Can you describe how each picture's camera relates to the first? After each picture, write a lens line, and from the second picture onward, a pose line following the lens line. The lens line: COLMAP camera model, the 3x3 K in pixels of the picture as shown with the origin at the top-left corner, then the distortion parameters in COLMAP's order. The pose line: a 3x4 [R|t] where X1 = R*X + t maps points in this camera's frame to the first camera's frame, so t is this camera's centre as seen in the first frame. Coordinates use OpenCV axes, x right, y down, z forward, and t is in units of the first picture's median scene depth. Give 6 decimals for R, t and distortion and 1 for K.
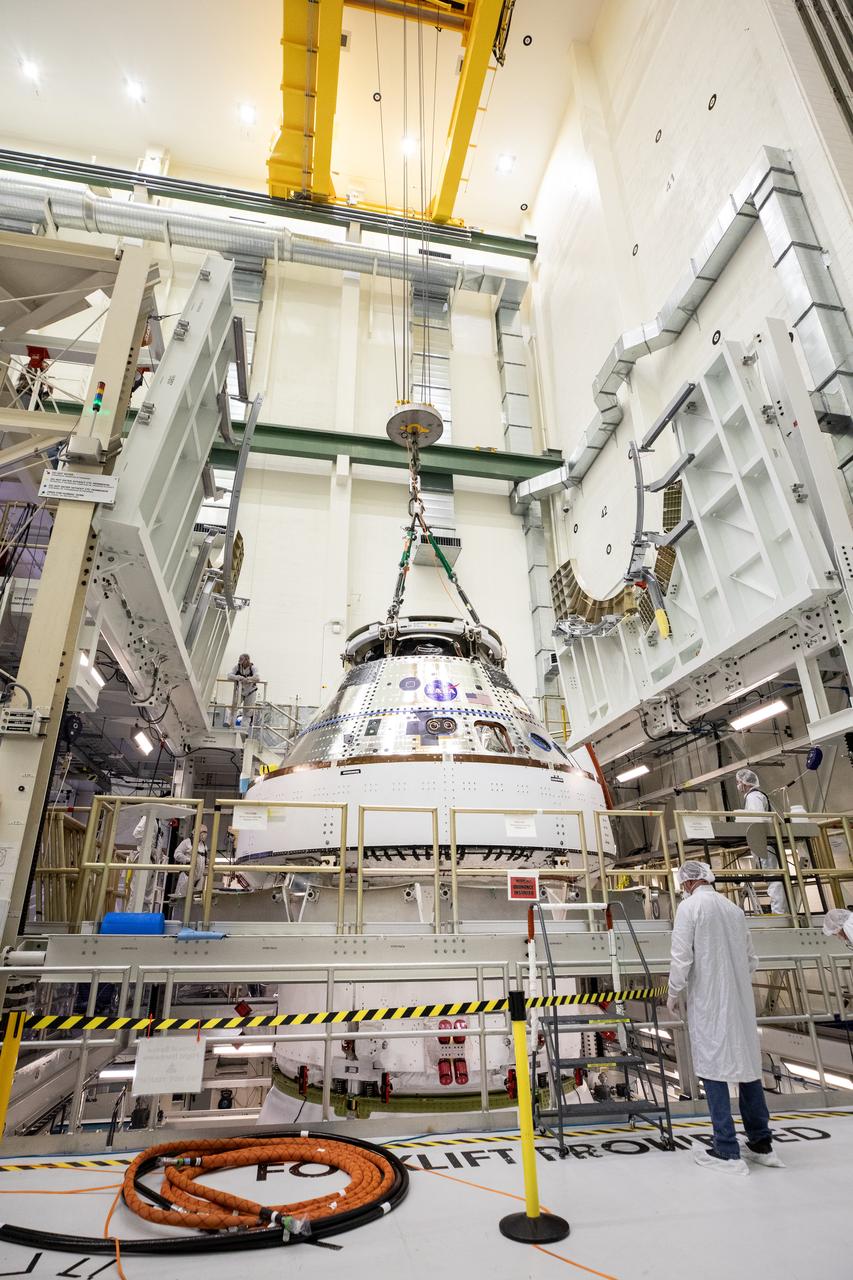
lens RADIAL K [[669.7, 0, 426.5], [0, 669.7, 640.0], [0, 0, 1]] dist [0.012696, -0.000913]
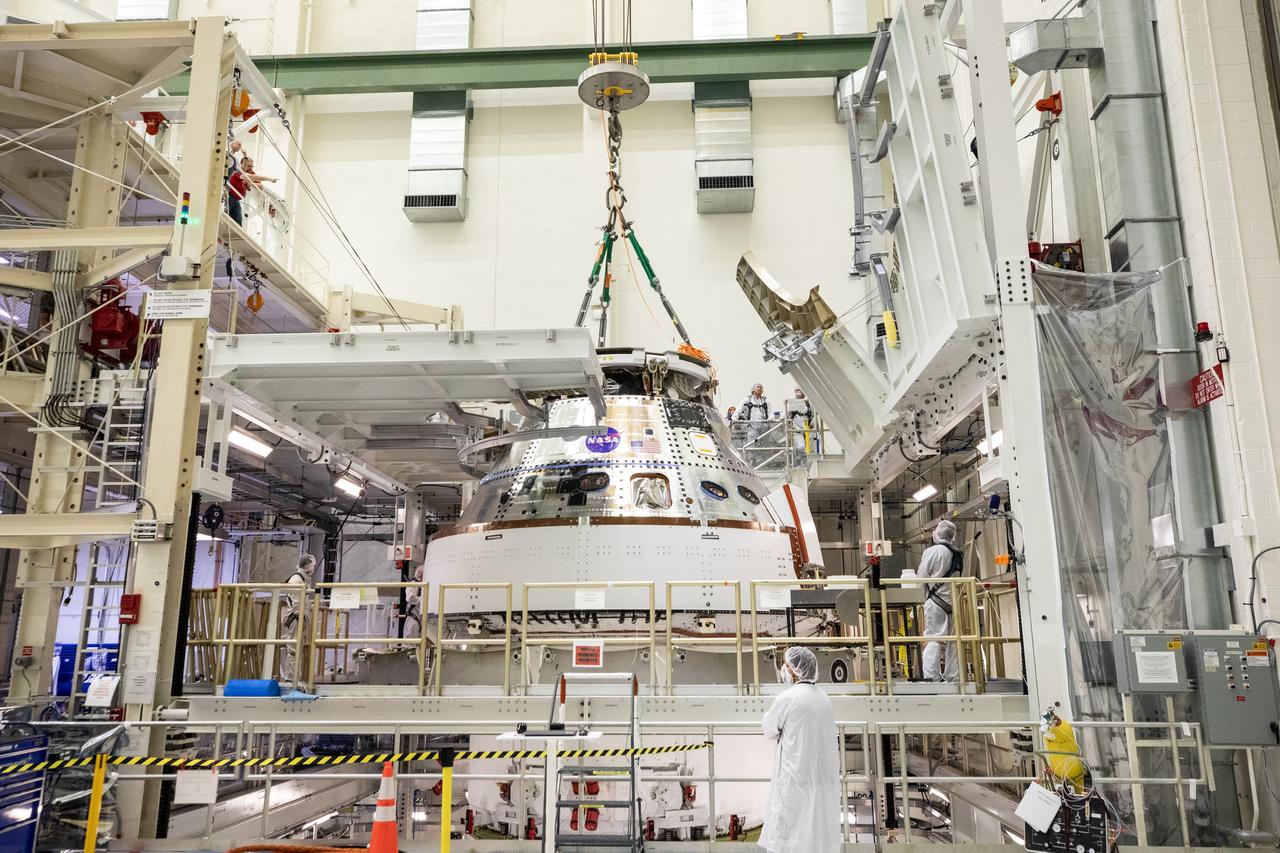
lens RADIAL K [[1019.3, 0, 640.0], [0, 1019.3, 426.5], [0, 0, 1]] dist [0.077039, 0.009213]
pose [[0.965635, -0.051146, -0.254819, 0.492830], [0.094363, 0.982535, 0.160377, -0.185795], [0.242166, -0.178911, 0.953597, -0.356687]]
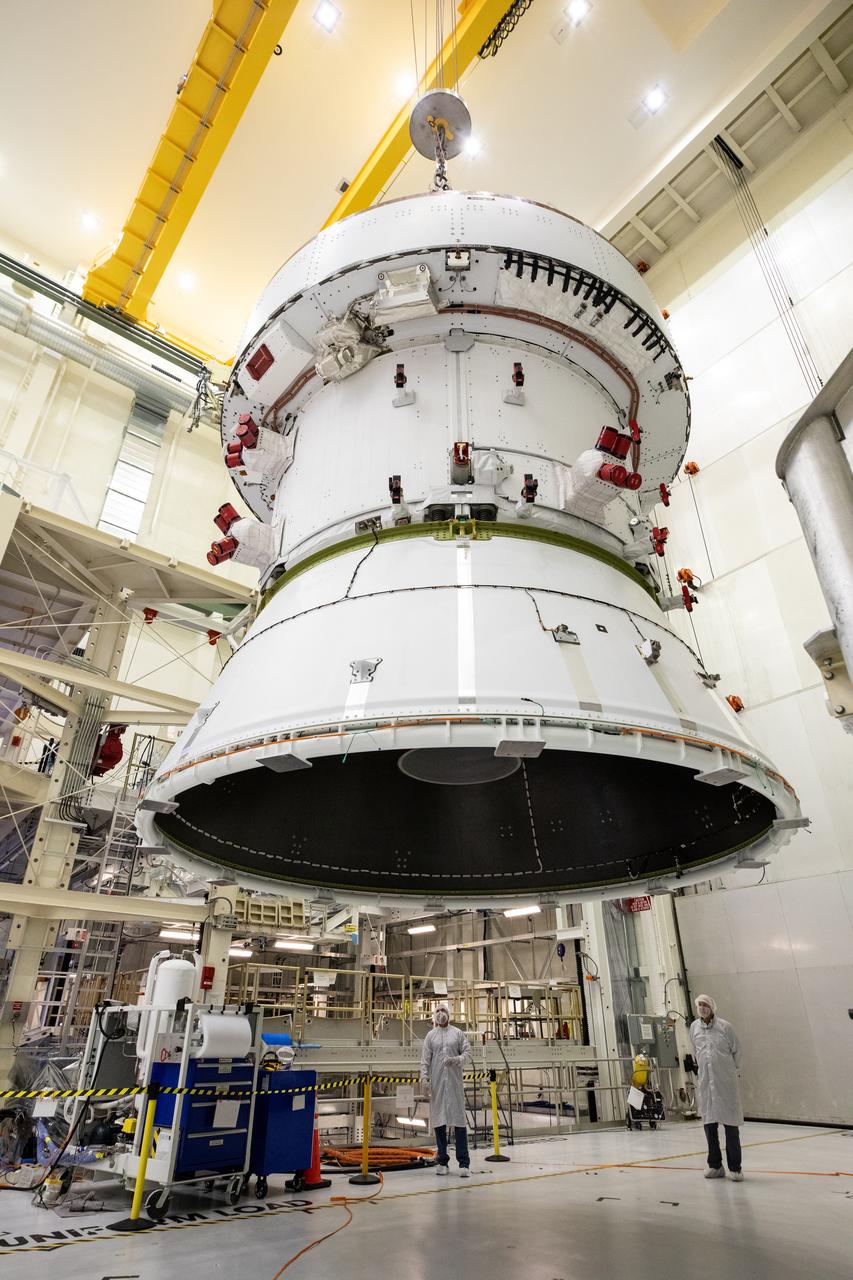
lens RADIAL K [[714.4, 0, 426.5], [0, 714.4, 640.0], [0, 0, 1]] dist [-0.000704, -0.000104]
pose [[0.891222, 0.237151, 0.386629, -0.715072], [-0.192749, 0.969645, -0.150455, -0.288920], [-0.410573, 0.059567, 0.909880, -0.693651]]
